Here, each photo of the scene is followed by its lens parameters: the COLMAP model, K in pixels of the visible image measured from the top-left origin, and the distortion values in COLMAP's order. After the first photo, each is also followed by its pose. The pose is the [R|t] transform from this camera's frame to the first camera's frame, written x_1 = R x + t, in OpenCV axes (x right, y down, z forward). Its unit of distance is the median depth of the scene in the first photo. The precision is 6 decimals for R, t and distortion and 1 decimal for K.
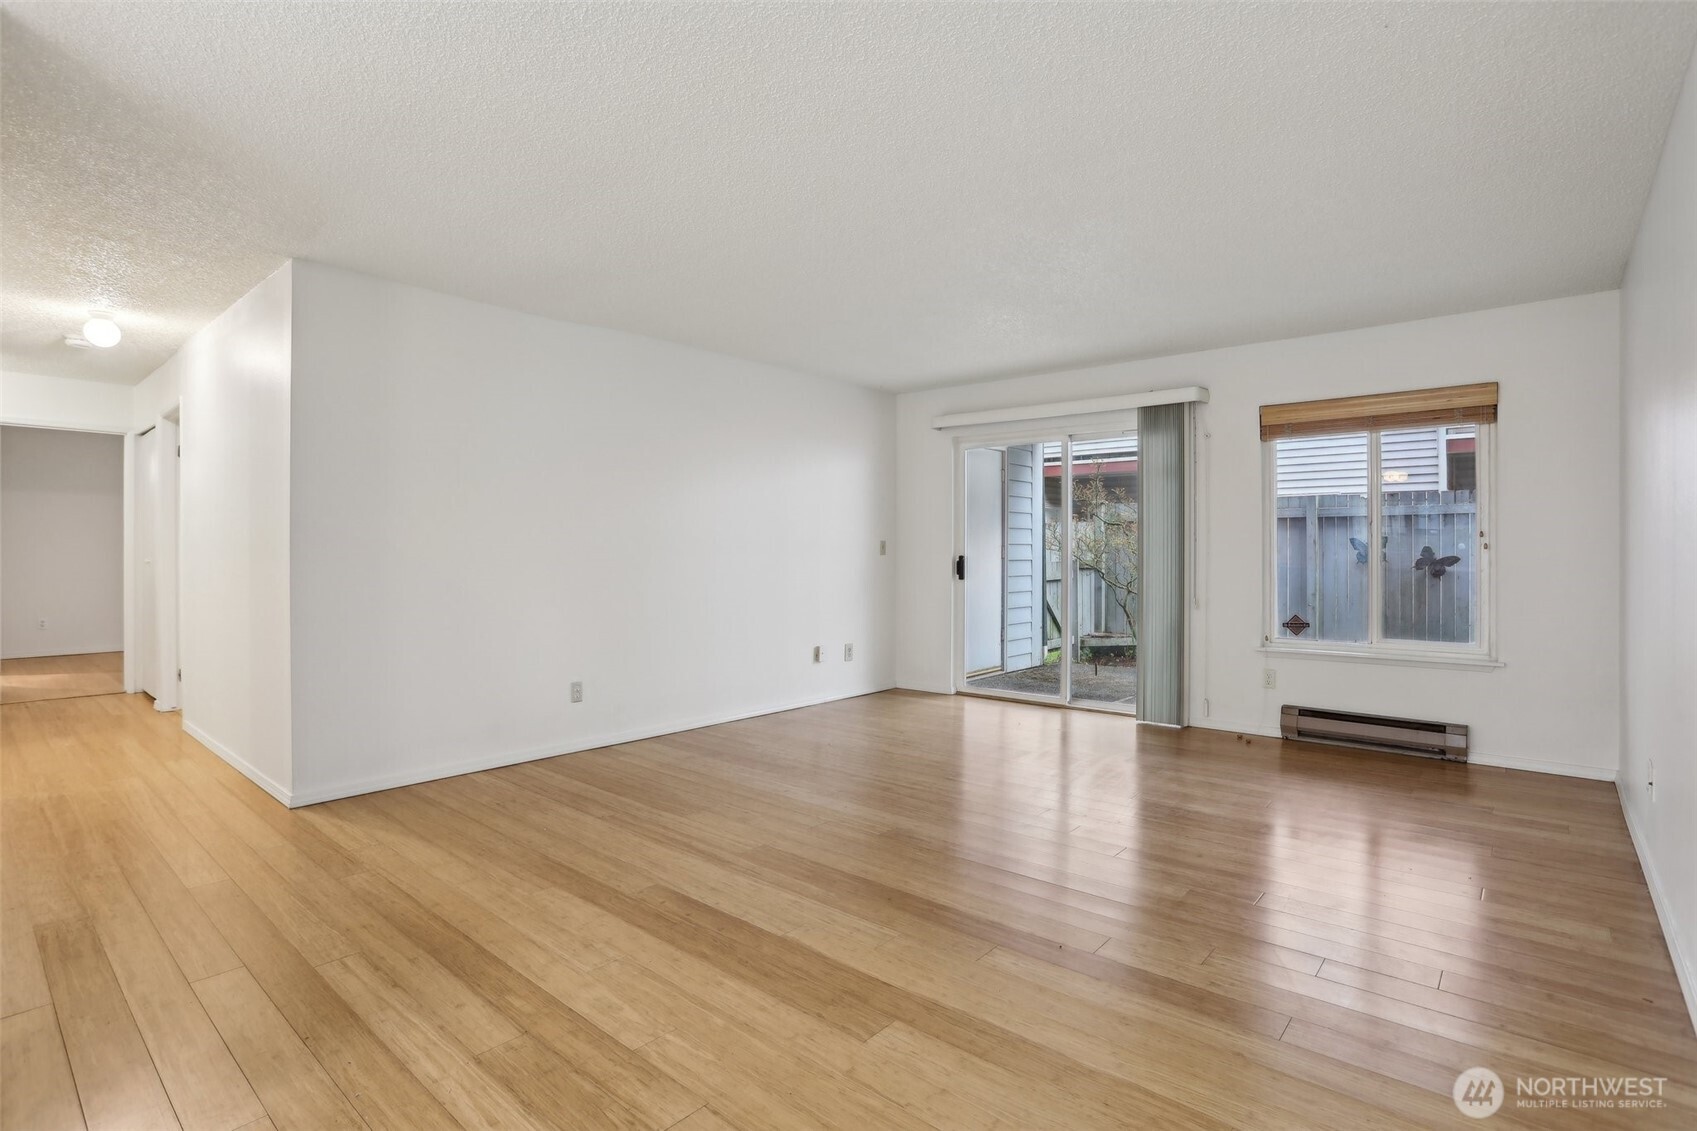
lens RADIAL K [[823.0, 0, 837.9], [0, 823.0, 556.9], [0, 0, 1]] dist [-0.057507, 0.018087]
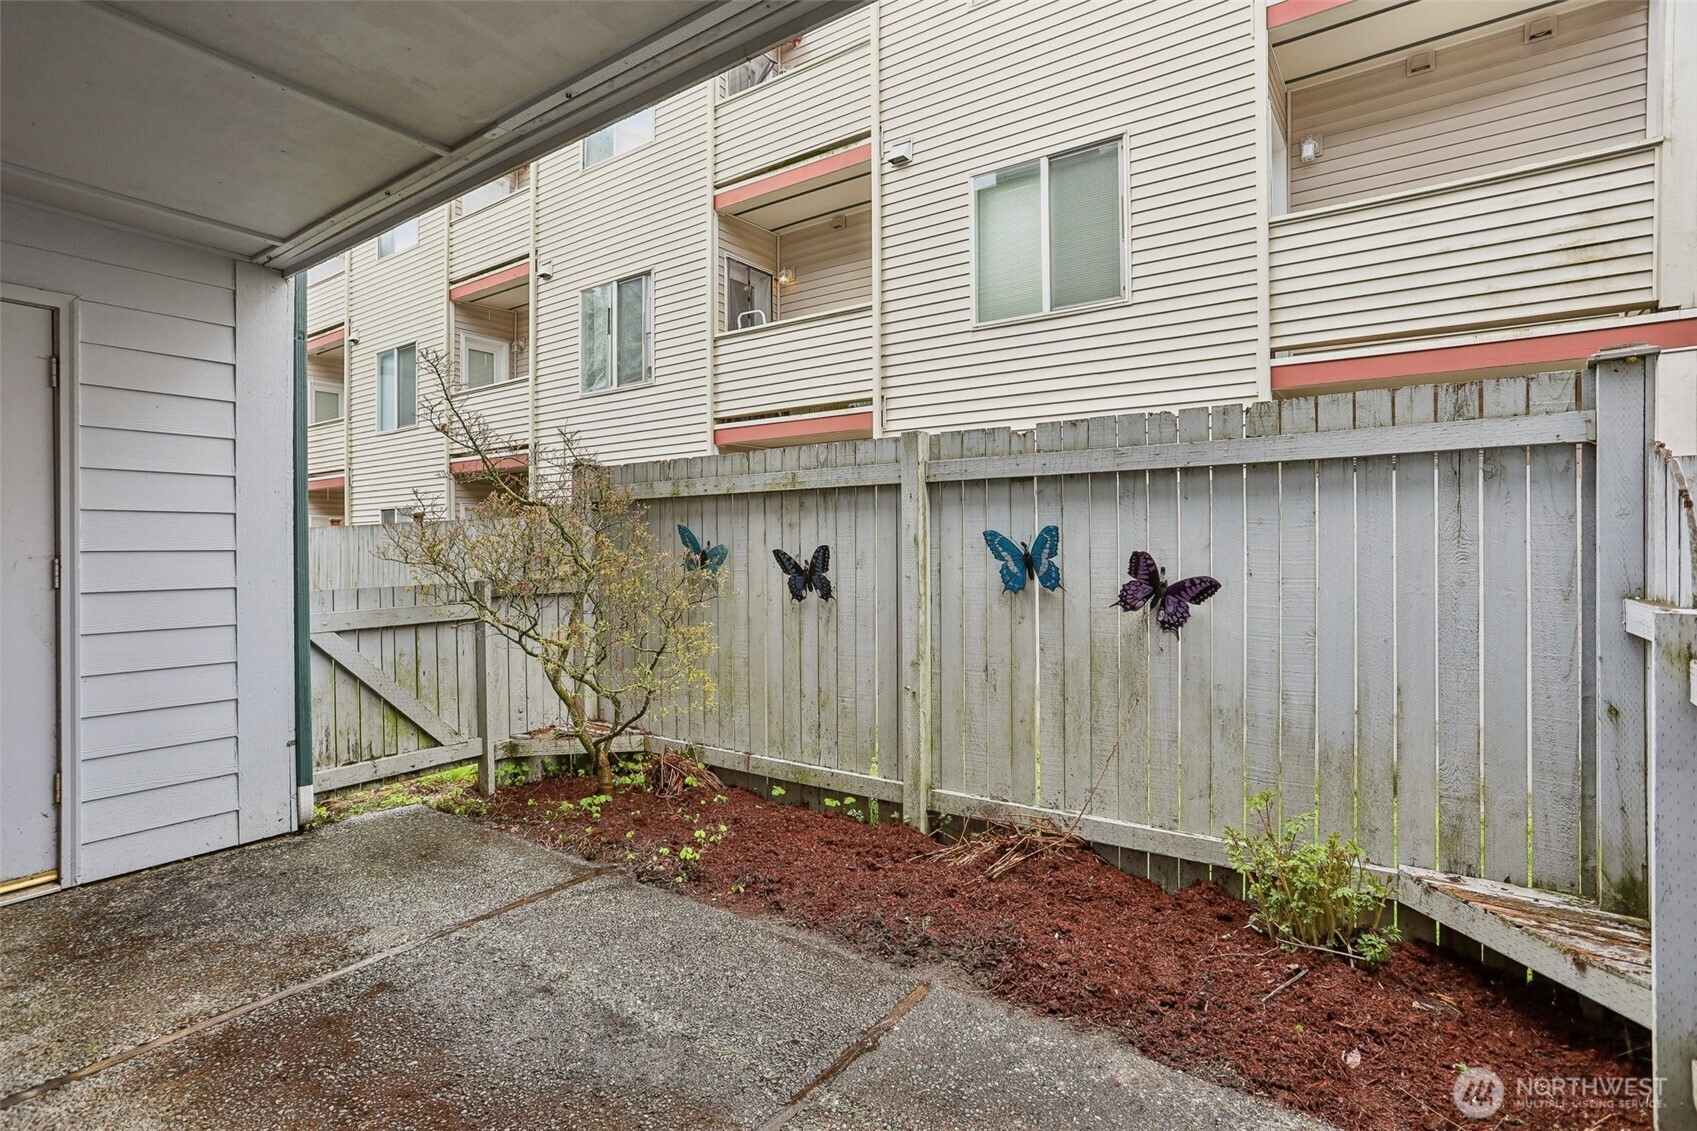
lens RADIAL K [[823.0, 0, 837.9], [0, 823.0, 556.9], [0, 0, 1]] dist [-0.057507, 0.018087]
pose [[0.994440, -0.005941, 0.105136, 0.765425], [0.004955, 0.999941, 0.009634, -0.020888], [-0.105187, -0.009059, 0.994411, 0.874173]]
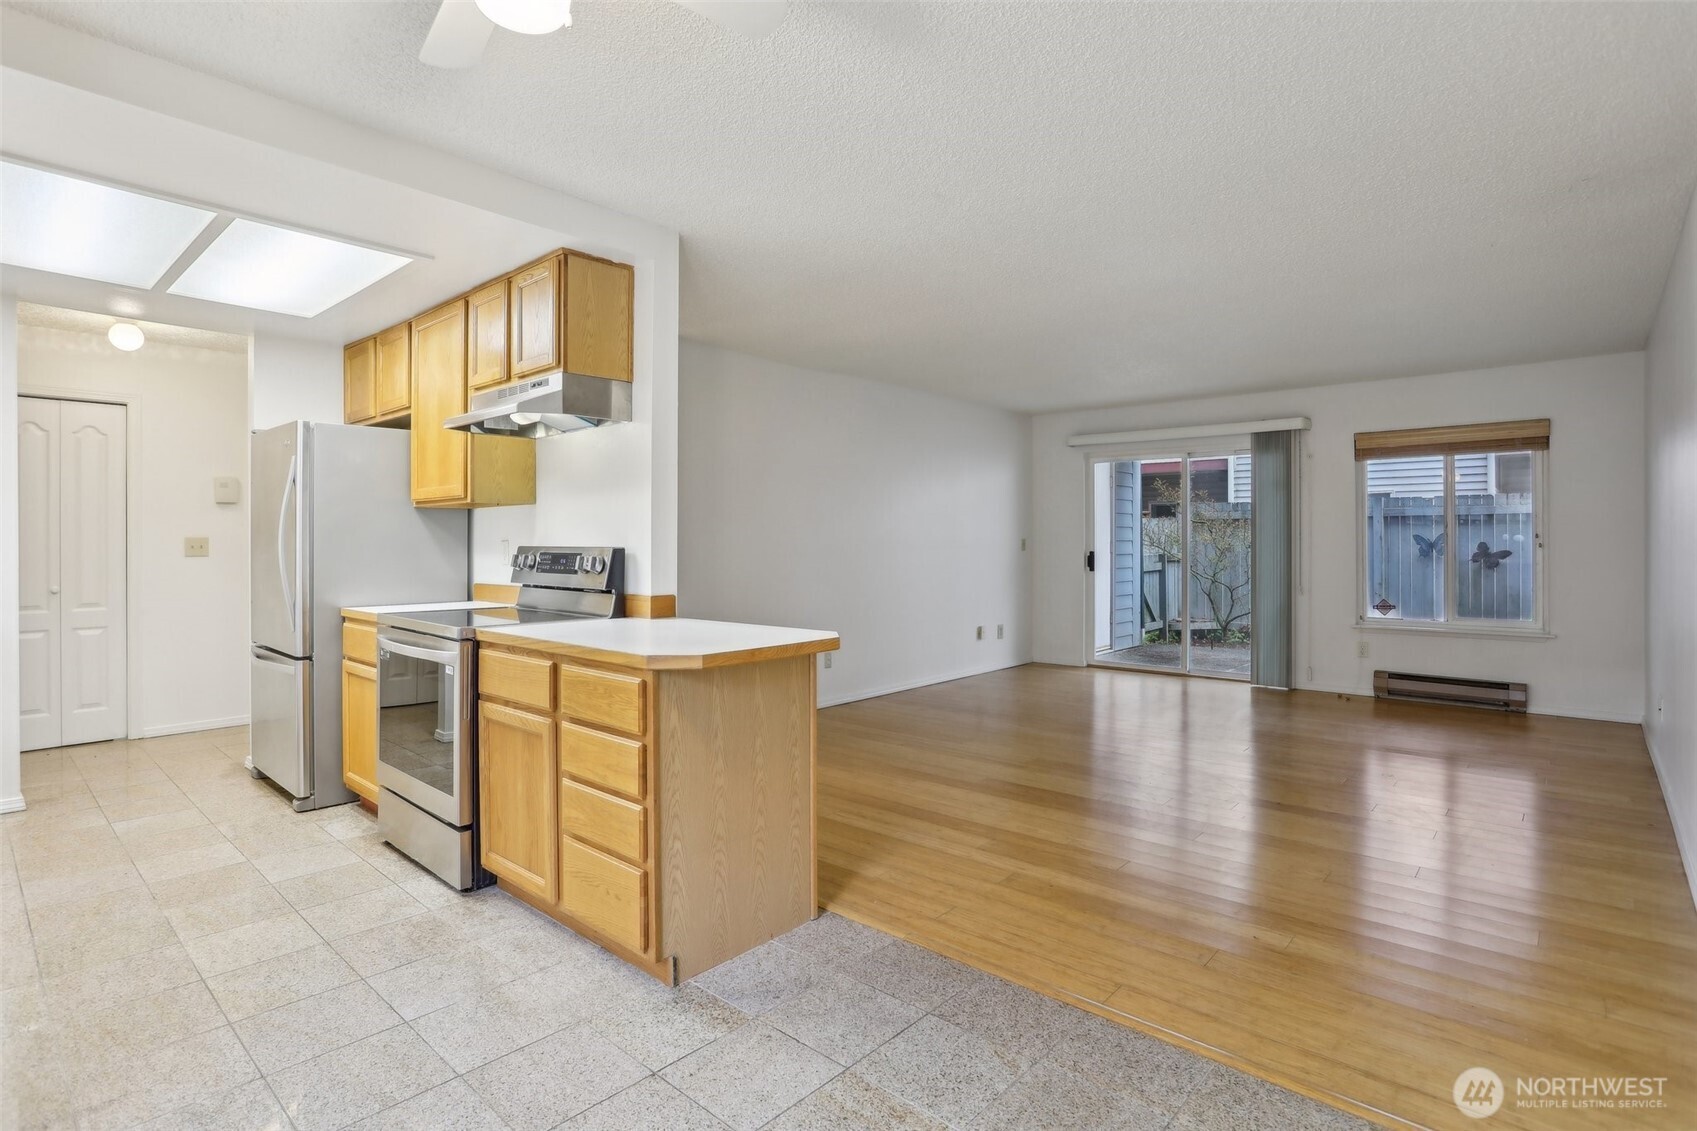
lens RADIAL K [[842.7, 0, 843.1], [0, 842.7, 546.7], [0, 0, 1]] dist [-0.020880, 0.001829]
pose [[0.999987, -0.002670, -0.004300, -0.258788], [0.002667, 0.999996, -0.000615, -0.010914], [0.004301, 0.000604, 0.999991, -0.291615]]
